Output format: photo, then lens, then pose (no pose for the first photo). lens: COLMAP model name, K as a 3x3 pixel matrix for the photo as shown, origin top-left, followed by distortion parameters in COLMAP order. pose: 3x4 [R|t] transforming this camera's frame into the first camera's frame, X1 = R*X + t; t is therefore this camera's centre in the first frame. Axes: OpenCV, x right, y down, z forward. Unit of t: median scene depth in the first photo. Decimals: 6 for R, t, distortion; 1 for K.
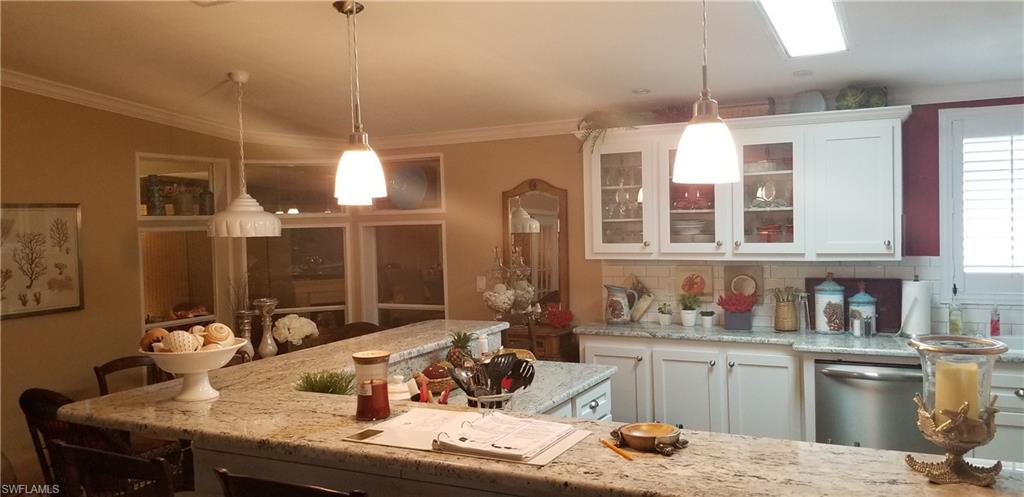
lens RADIAL K [[800.3, 0, 512.1], [0, 800.3, 246.7], [0, 0, 1]] dist [0.035849, -0.081630]
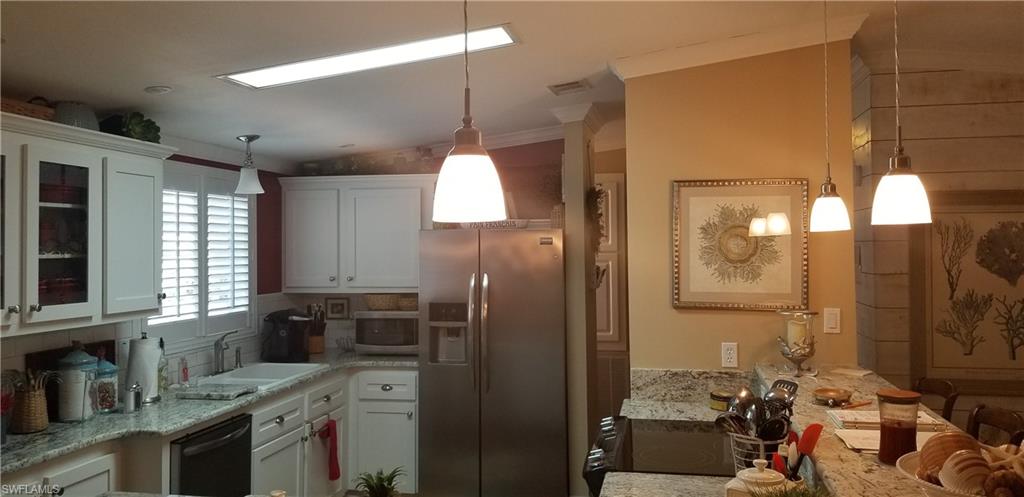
lens RADIAL K [[800.3, 0, 498.4], [0, 800.3, 234.3], [0, 0, 1]] dist [0.035849, -0.081630]
pose [[-0.279811, 0.049416, 0.958782, -0.471228], [0.059060, 0.997669, -0.034184, -0.019585], [-0.958237, 0.047060, -0.282078, 0.843145]]
